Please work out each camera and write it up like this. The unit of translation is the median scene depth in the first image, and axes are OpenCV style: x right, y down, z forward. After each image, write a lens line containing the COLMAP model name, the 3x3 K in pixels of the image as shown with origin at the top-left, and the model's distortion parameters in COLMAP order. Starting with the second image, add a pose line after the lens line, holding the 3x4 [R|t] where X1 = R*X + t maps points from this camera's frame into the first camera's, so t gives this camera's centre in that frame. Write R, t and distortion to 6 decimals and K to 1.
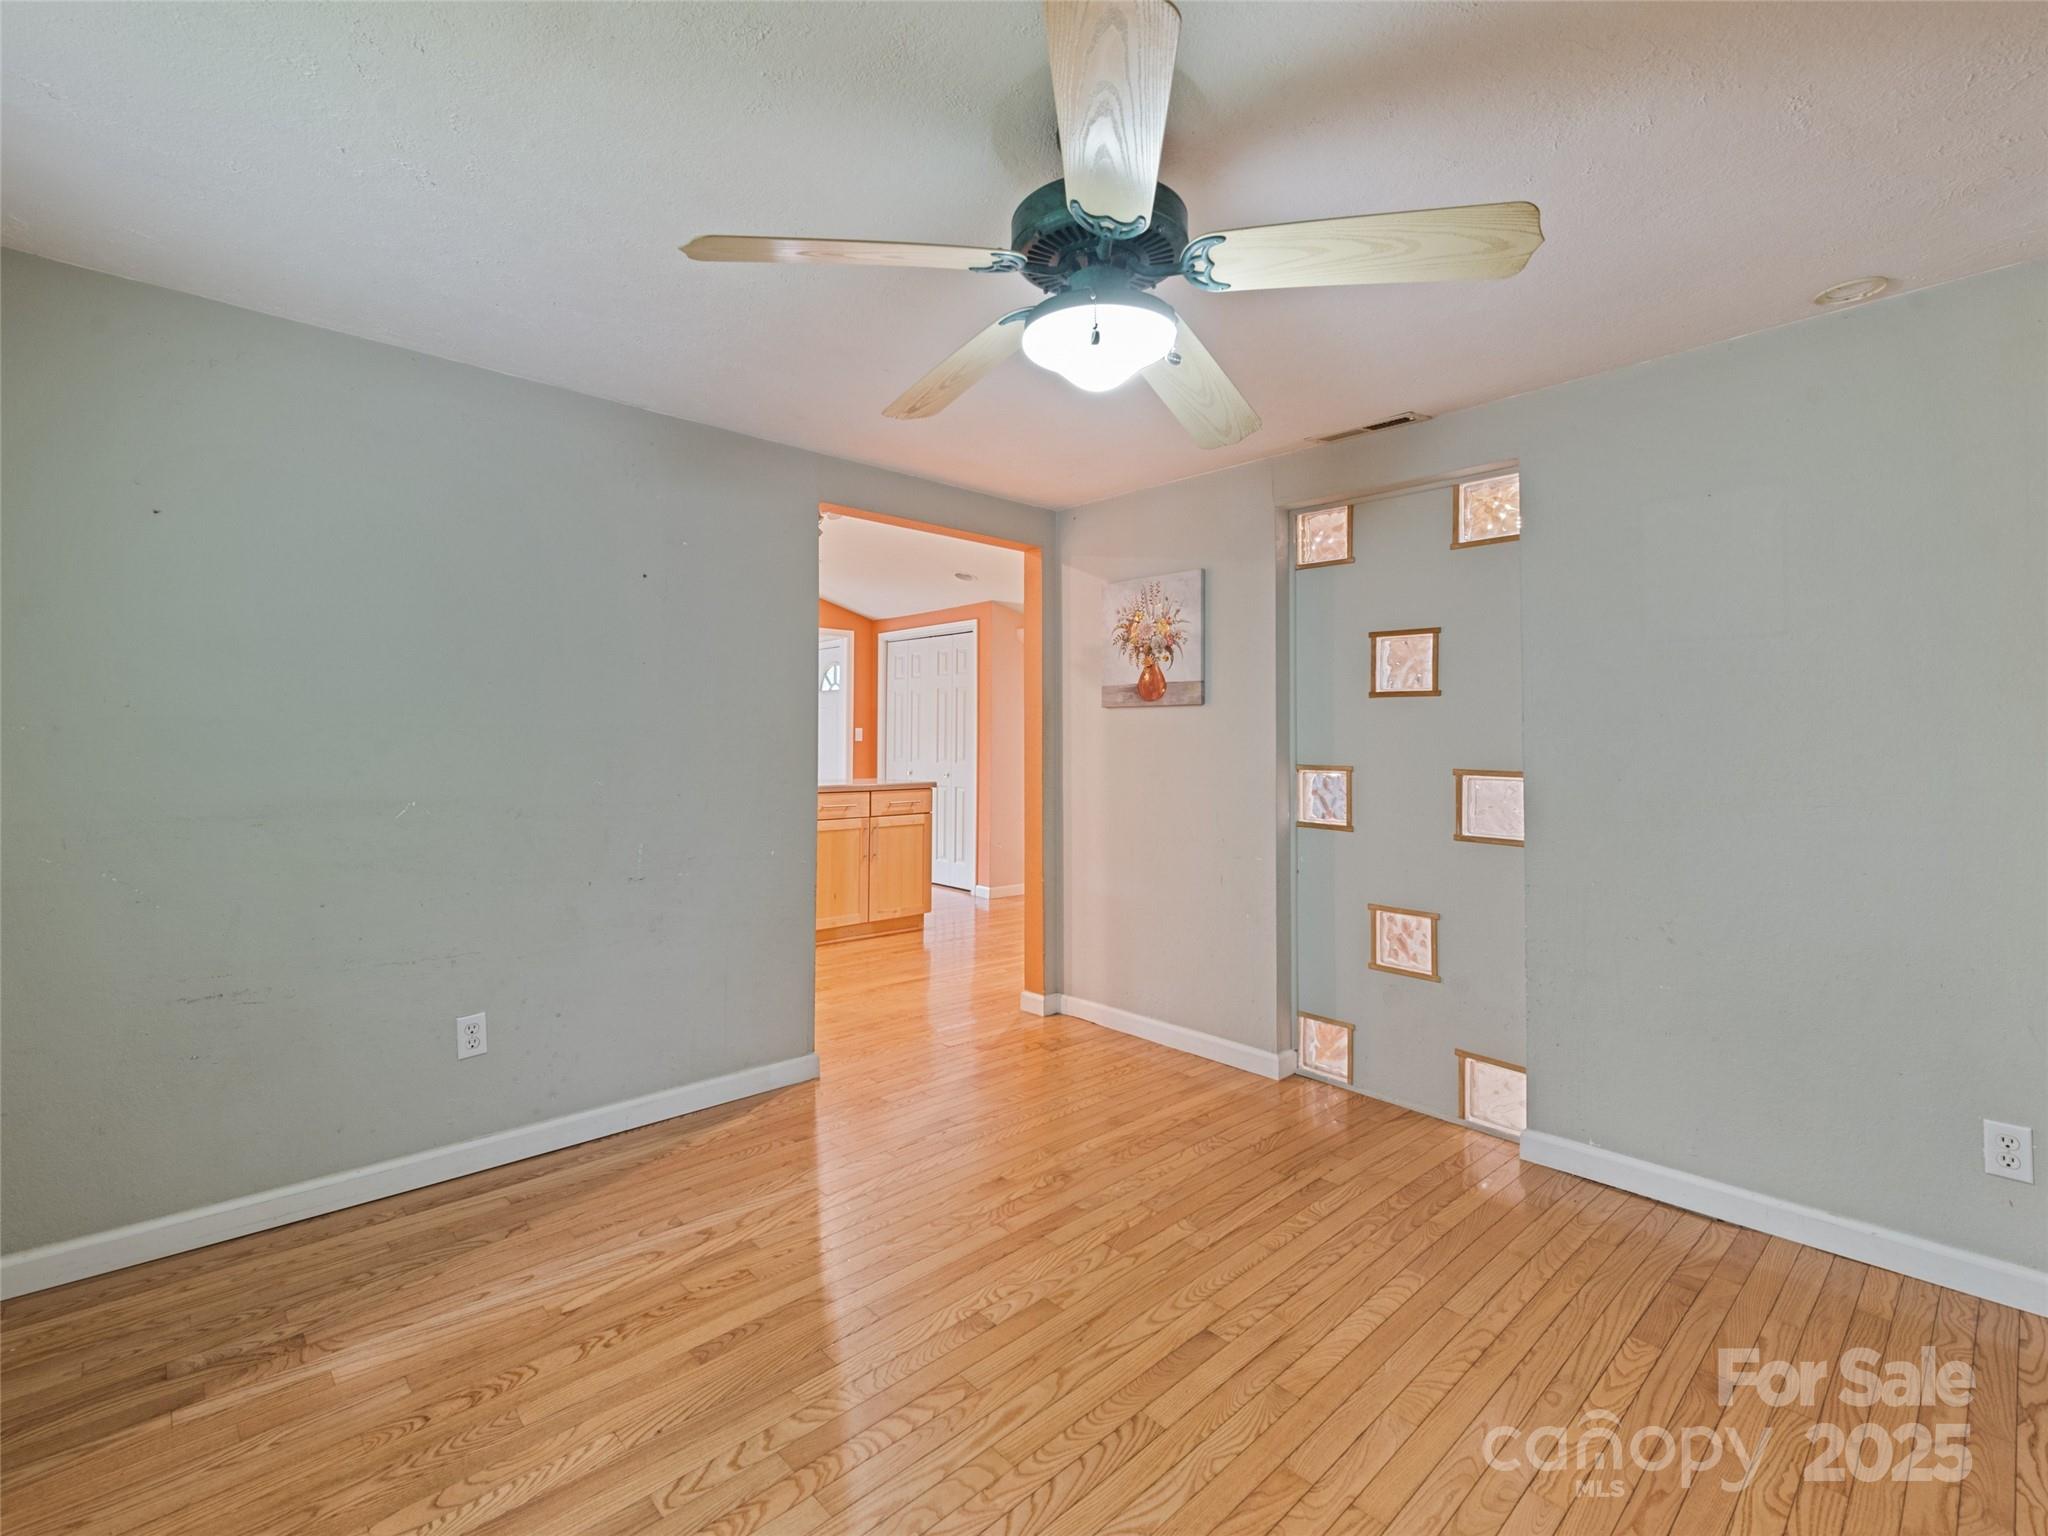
lens RADIAL K [[919.3, 0, 1014.9], [0, 919.3, 763.0], [0, 0, 1]] dist [0.001925, -0.000021]
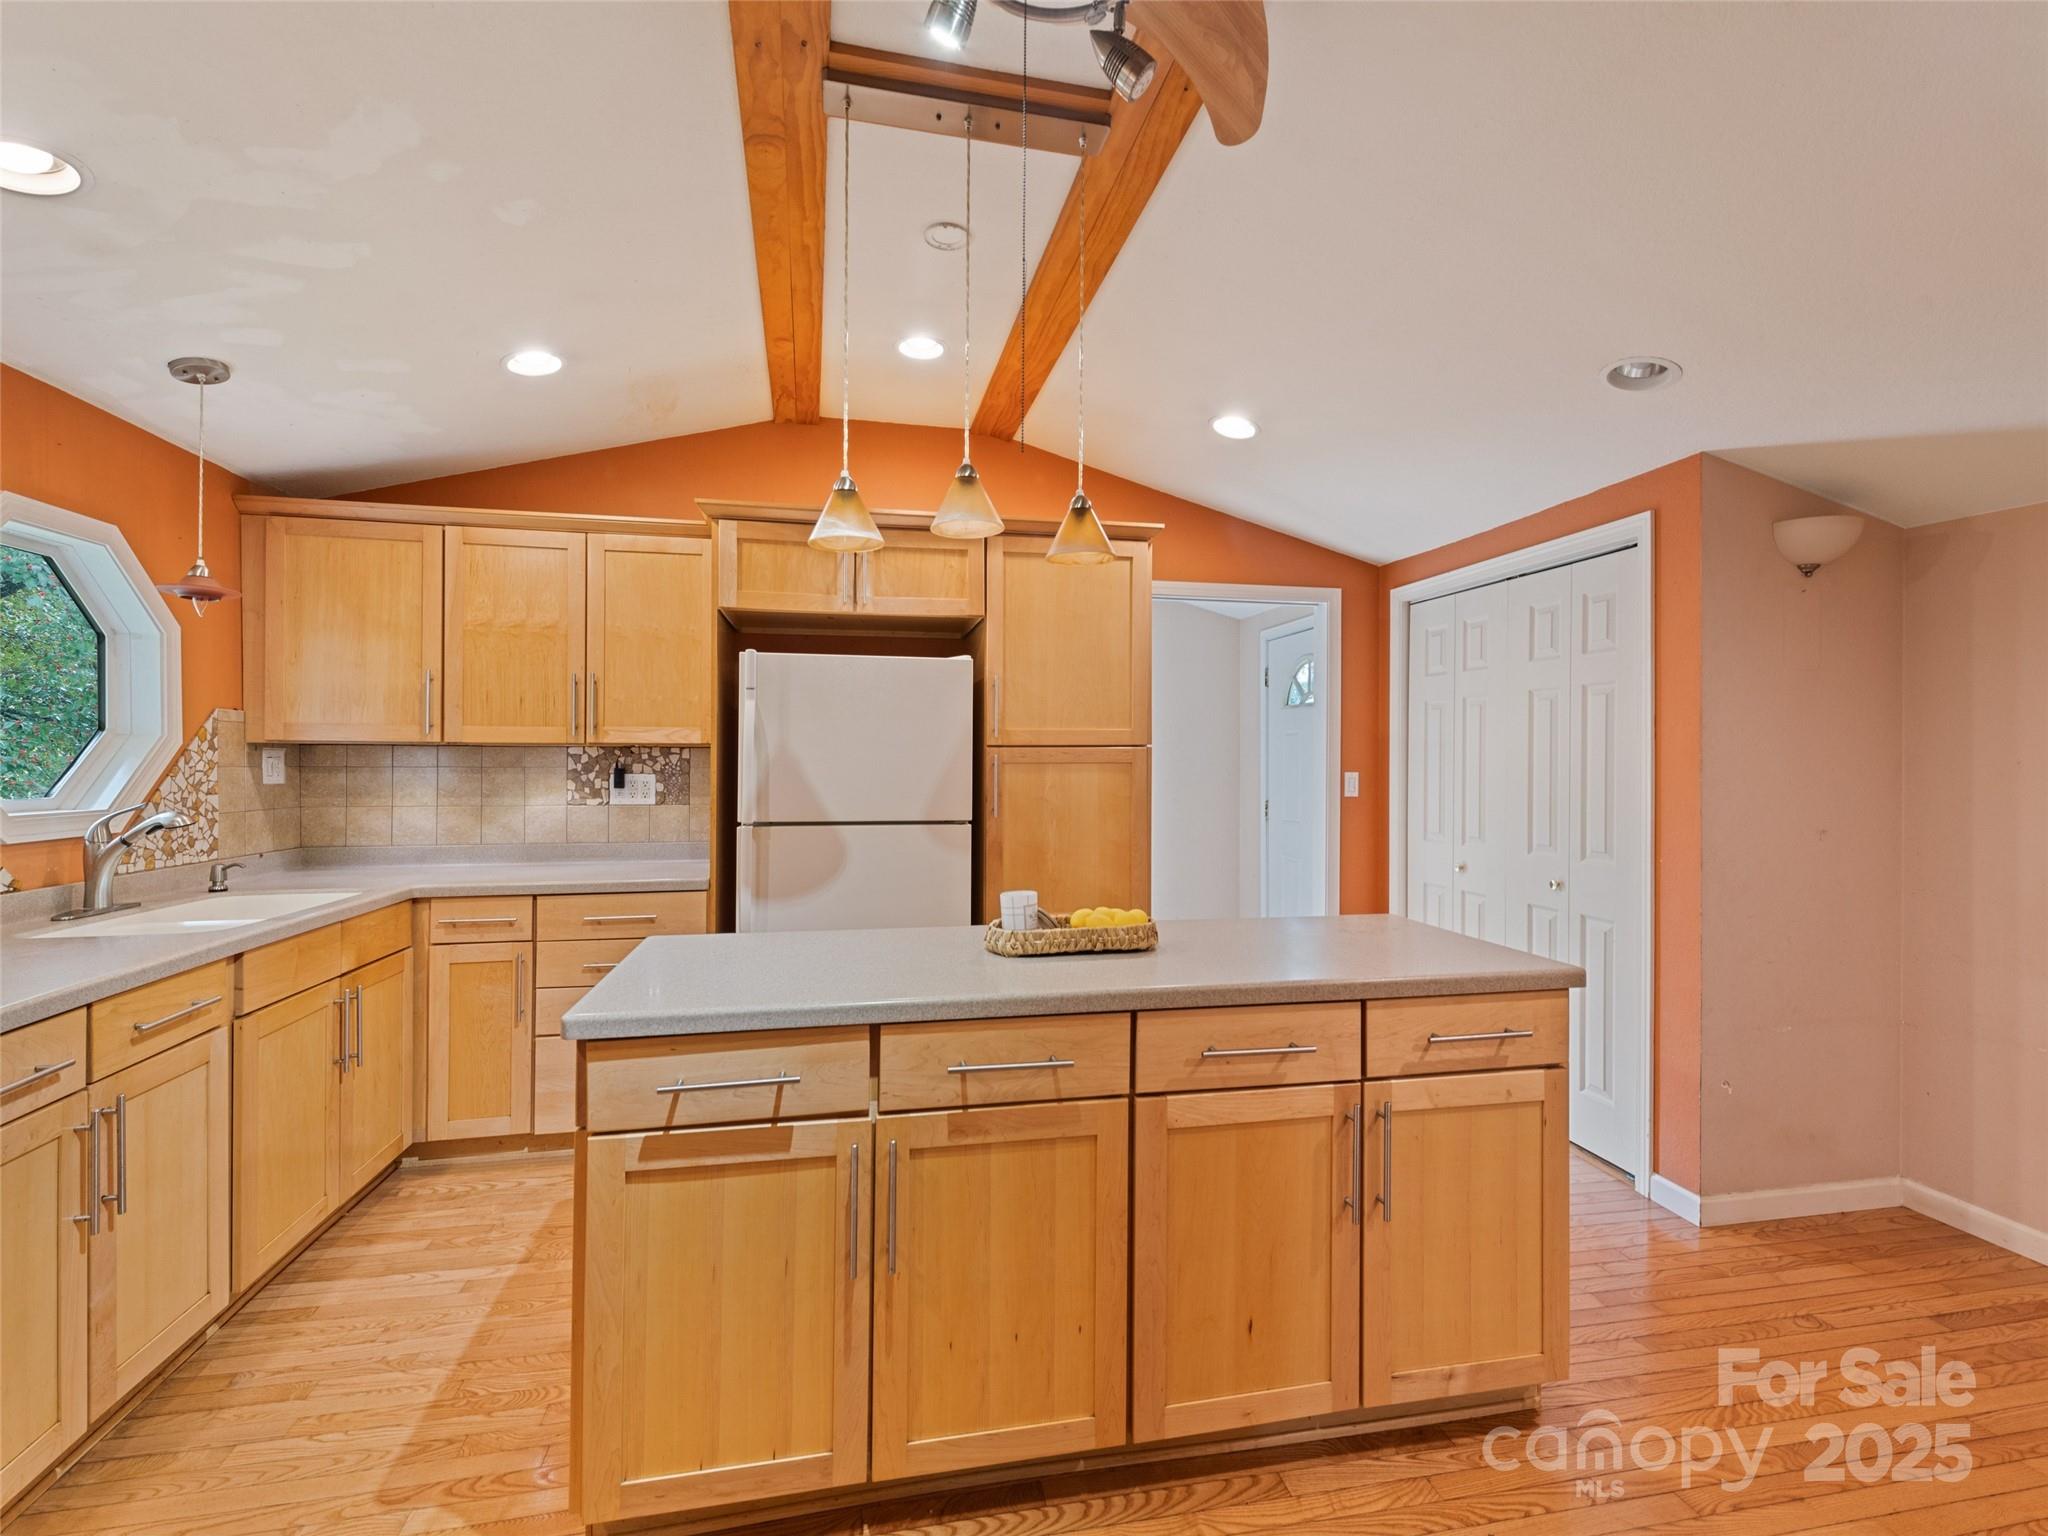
lens RADIAL K [[919.3, 0, 1014.9], [0, 919.3, 763.0], [0, 0, 1]] dist [0.001925, -0.000021]
pose [[0.859520, -0.005139, -0.511076, -0.083700], [-0.006428, 0.999762, -0.020863, -0.039480], [0.511062, 0.021217, 0.859282, 0.568995]]
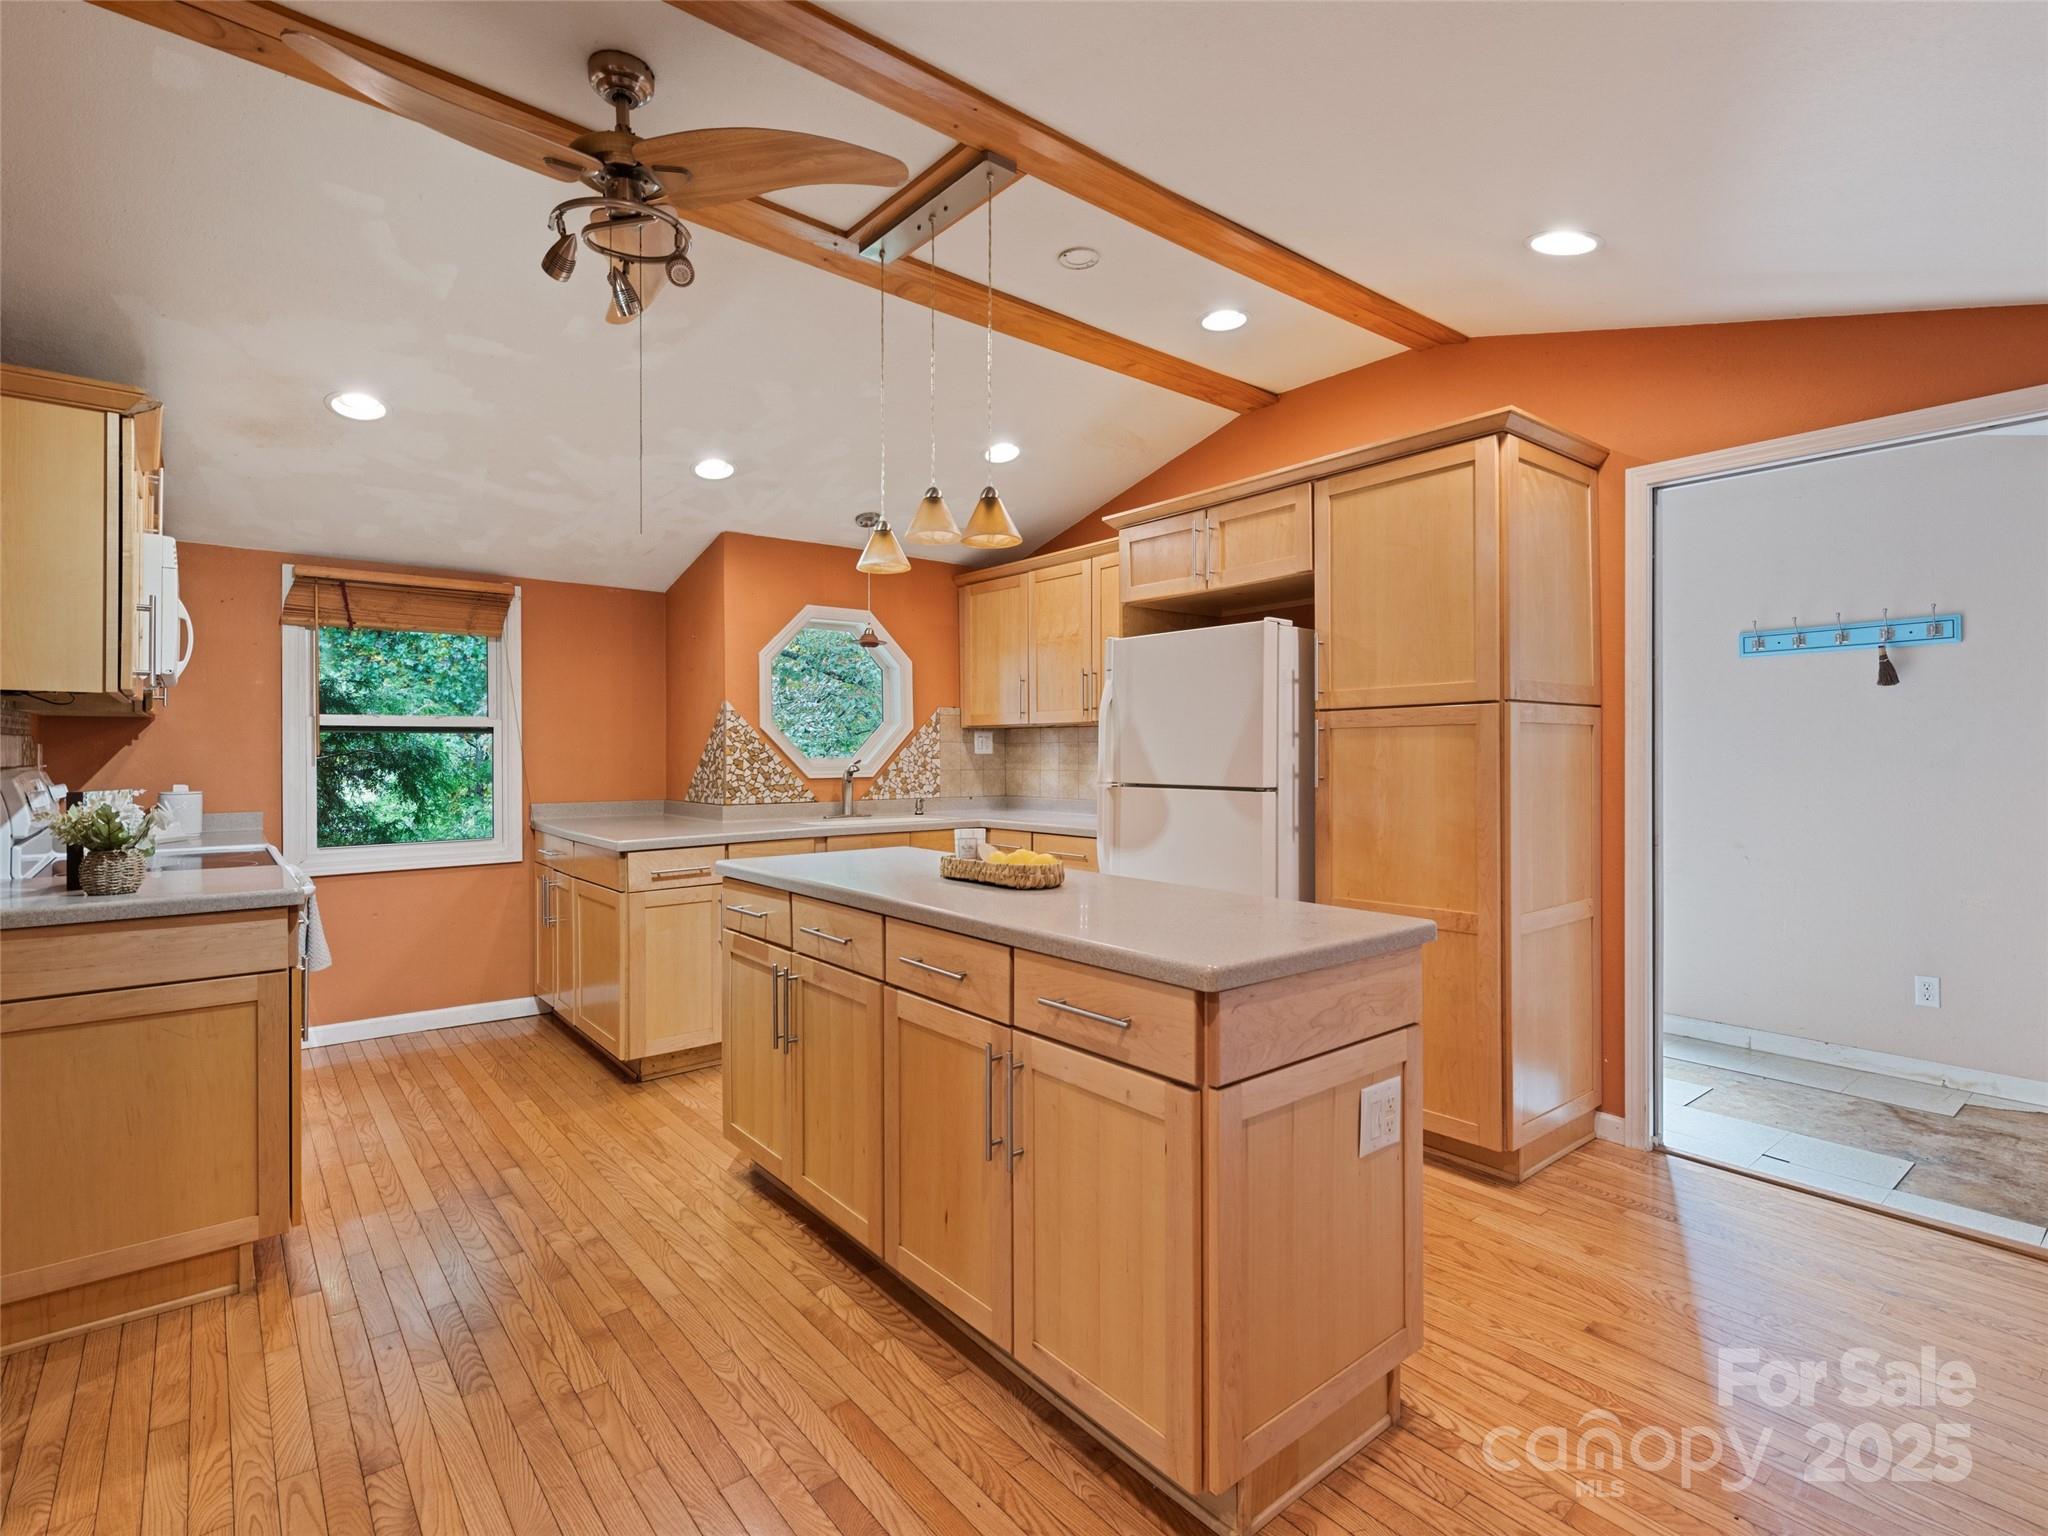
lens RADIAL K [[966.3, 0, 1024.0], [0, 966.3, 768.0], [0, 0, 1]] dist [0.002389, 0.000215]
pose [[-0.036881, 0.005790, -0.999303, 0.155172], [-0.021632, 0.999744, 0.006591, -0.029343], [0.999086, 0.021860, -0.036746, 0.879759]]
